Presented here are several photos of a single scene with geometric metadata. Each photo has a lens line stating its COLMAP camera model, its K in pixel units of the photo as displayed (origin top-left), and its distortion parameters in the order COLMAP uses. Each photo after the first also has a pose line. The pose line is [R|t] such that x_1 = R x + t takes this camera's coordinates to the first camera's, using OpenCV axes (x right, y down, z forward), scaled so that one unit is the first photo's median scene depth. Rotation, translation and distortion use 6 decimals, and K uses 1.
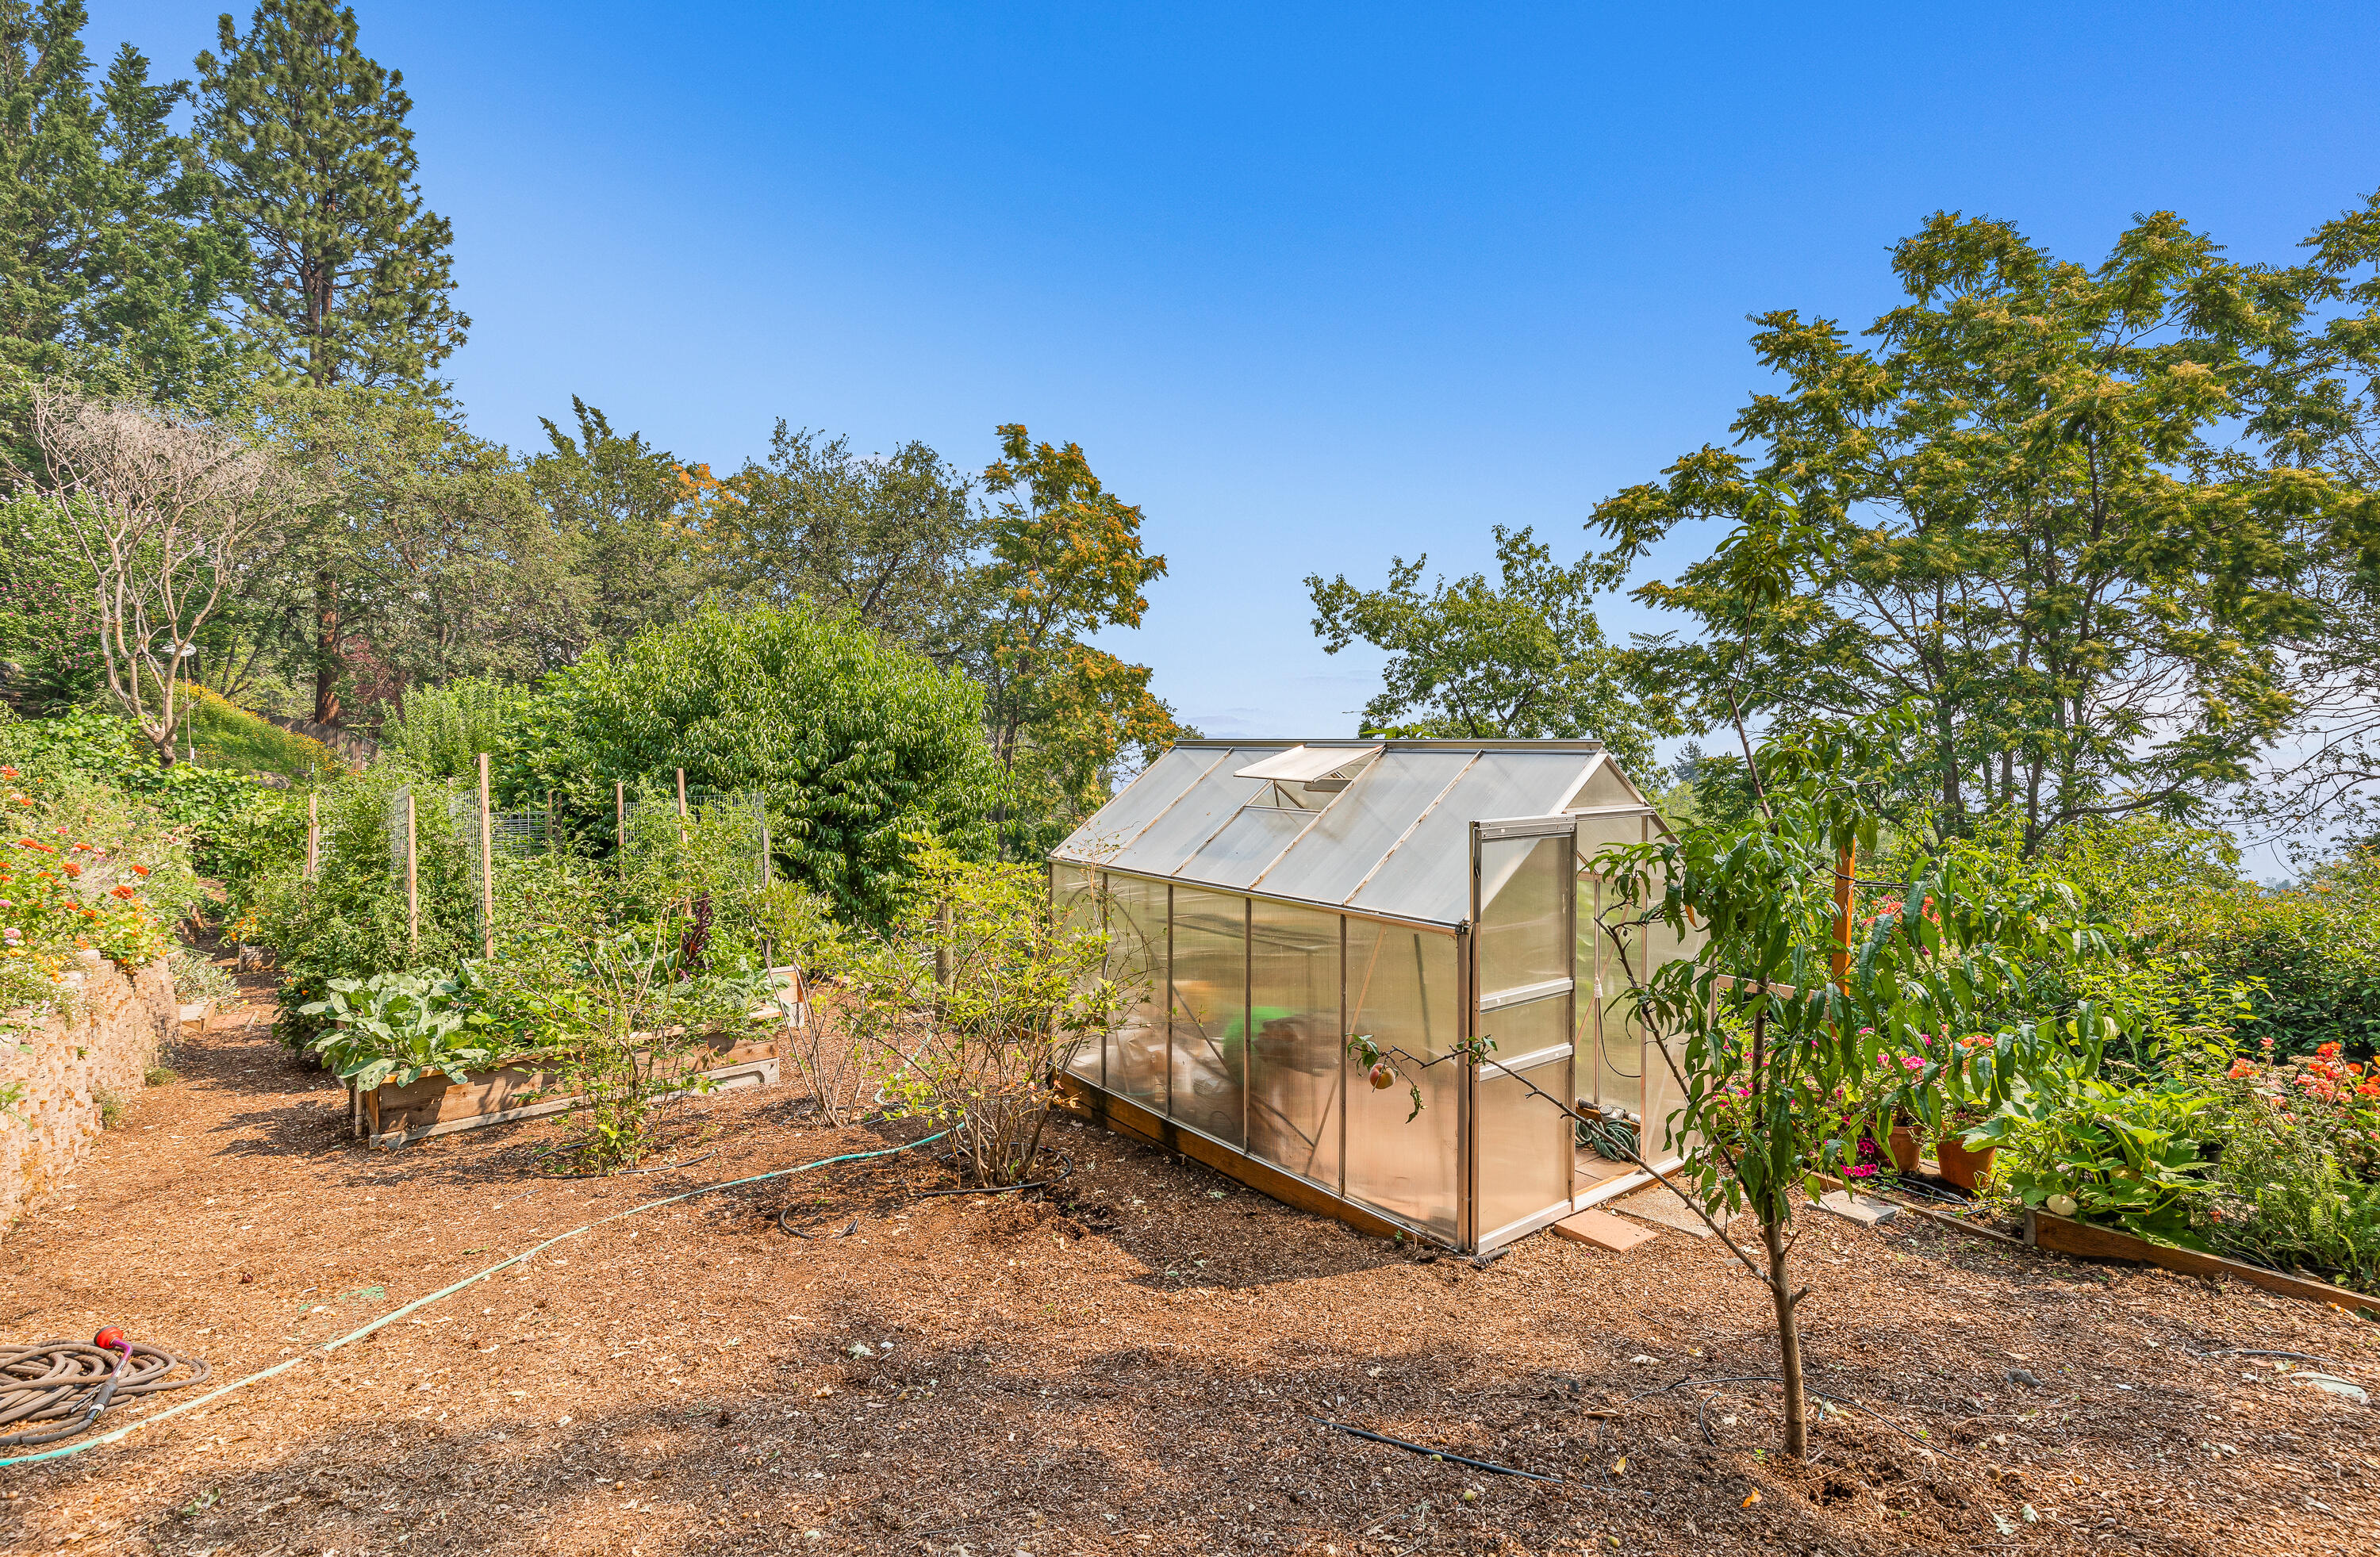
lens RADIAL K [[1093.9, 0, 1200.0], [0, 1093.9, 757.4], [0, 0, 1]] dist [0.013261, -0.005045]
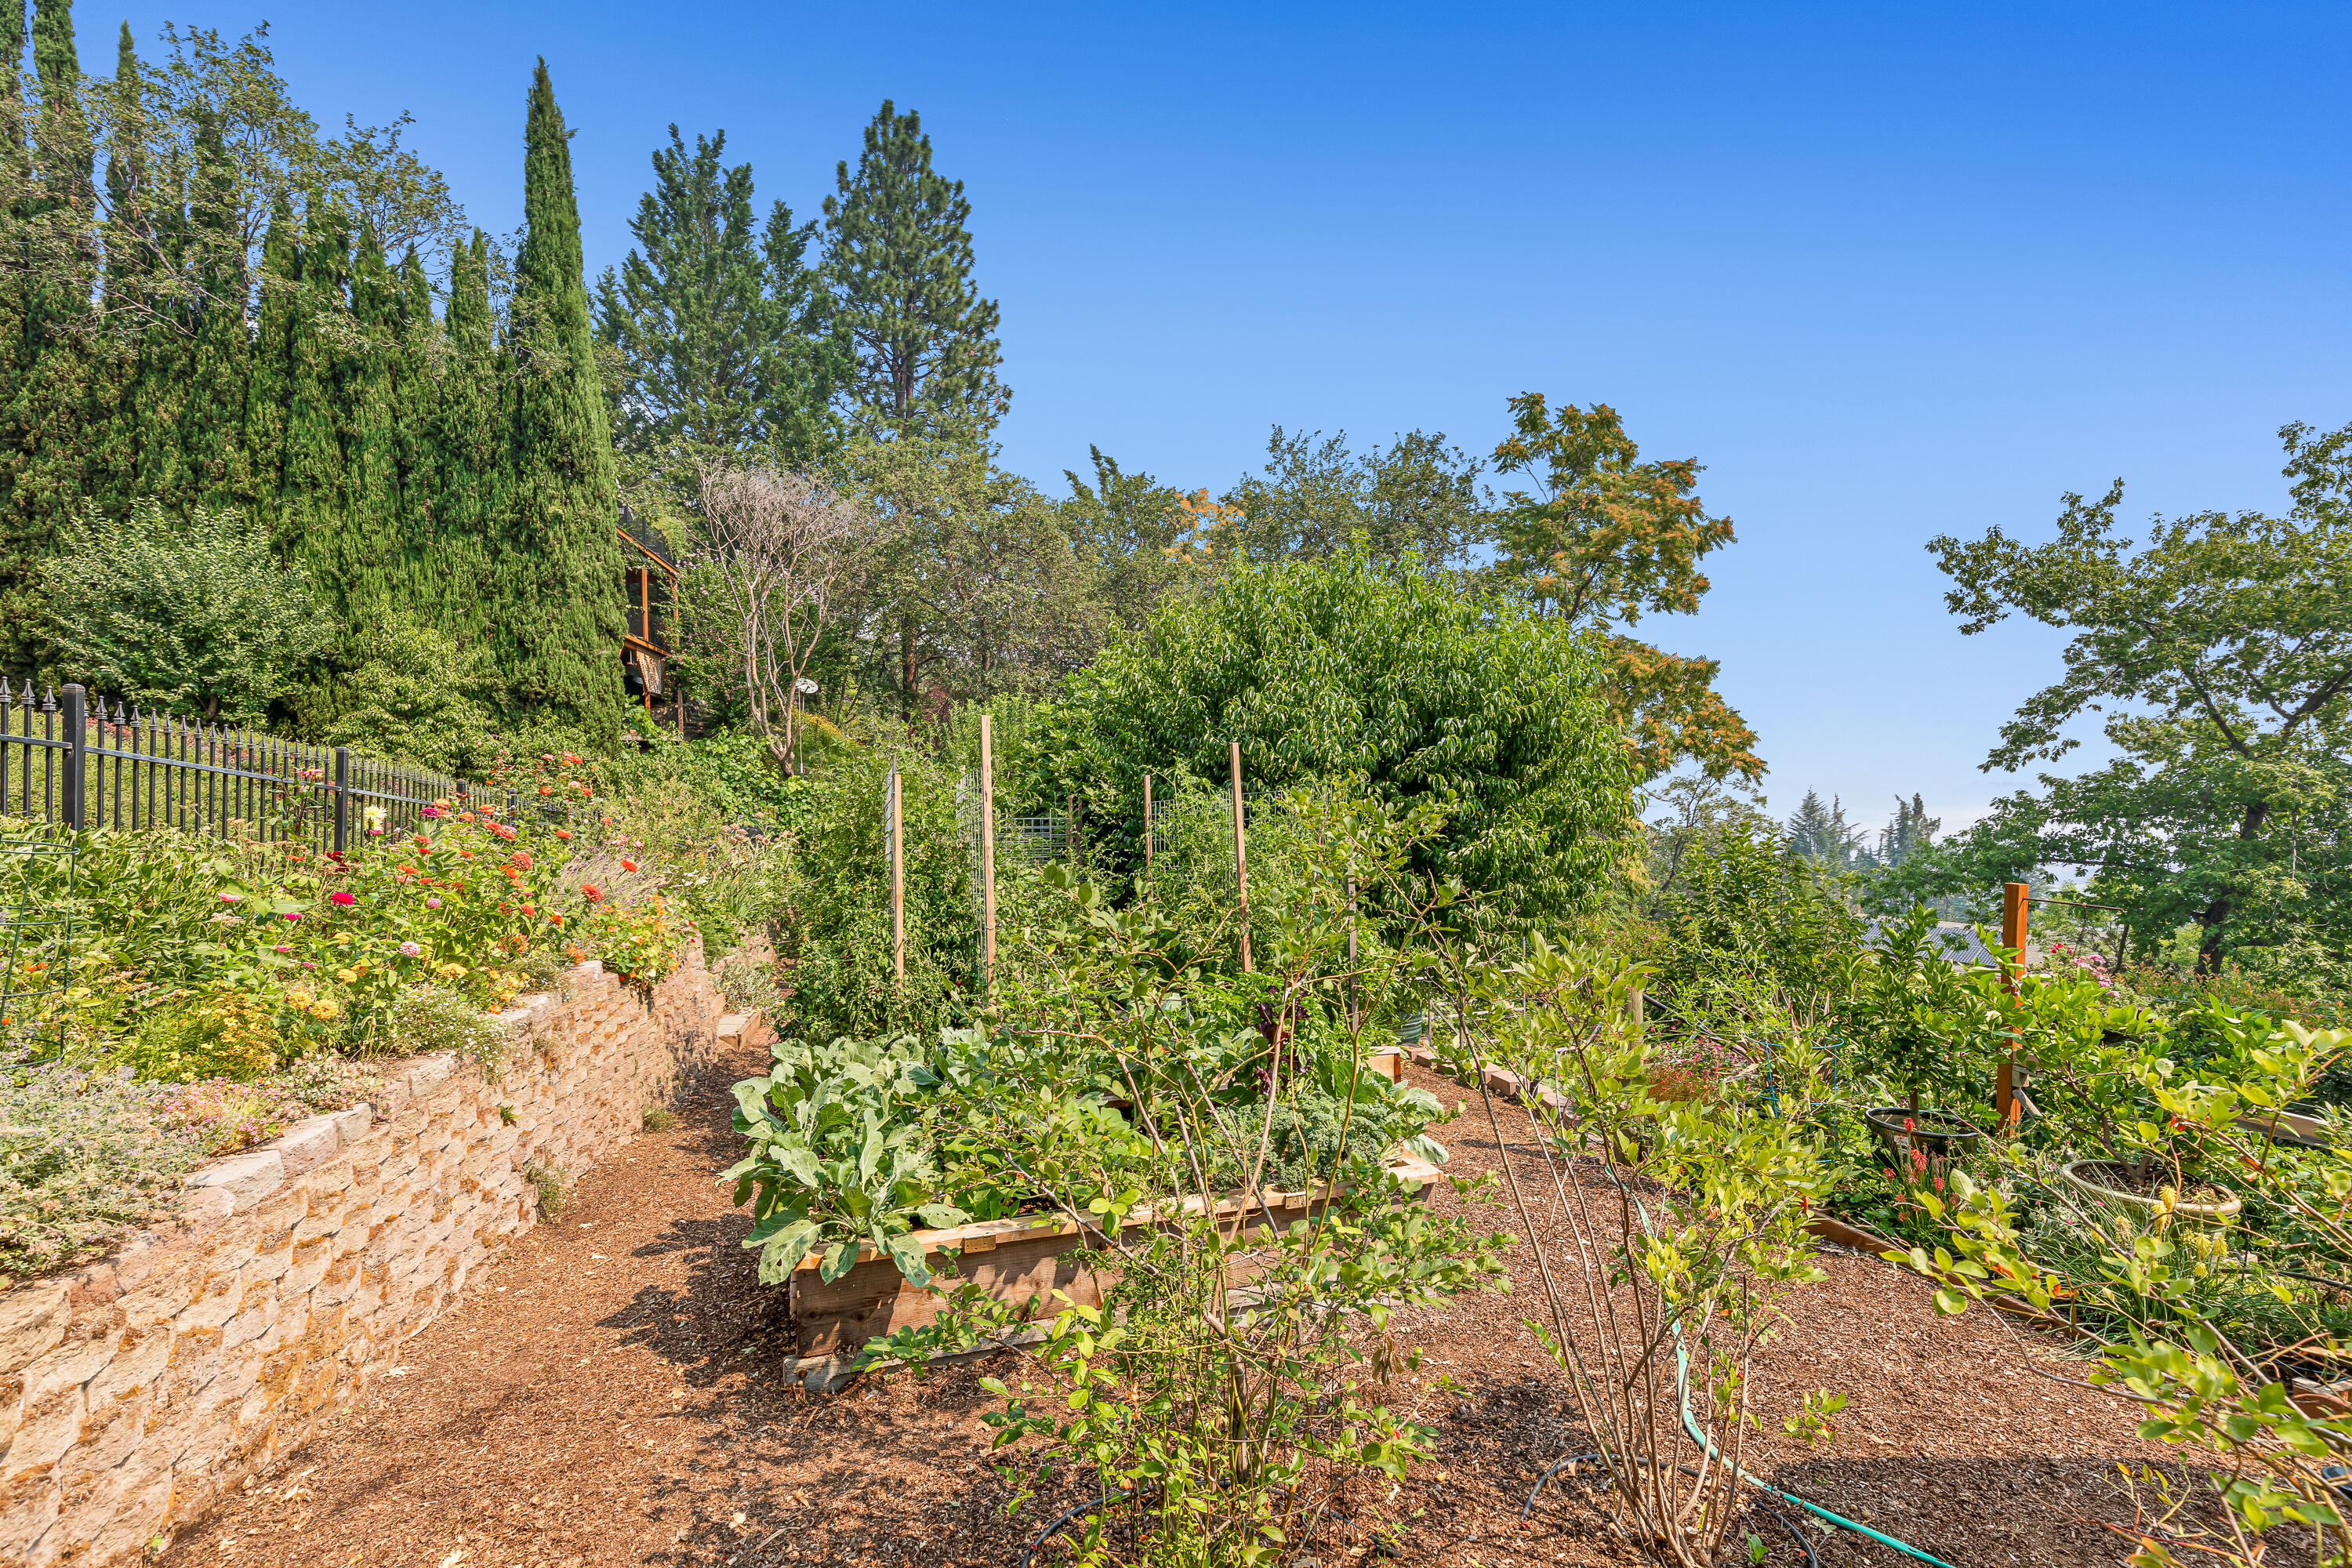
lens RADIAL K [[1086.4, 0, 1172.9], [0, 1086.4, 784.9], [0, 0, 1]] dist [-0.000740, 0.000010]
pose [[0.903724, -0.000108, -0.428115, -0.058509], [-0.000457, 0.999999, -0.001215, 0.009631], [0.428114, 0.001294, 0.903724, 0.100646]]
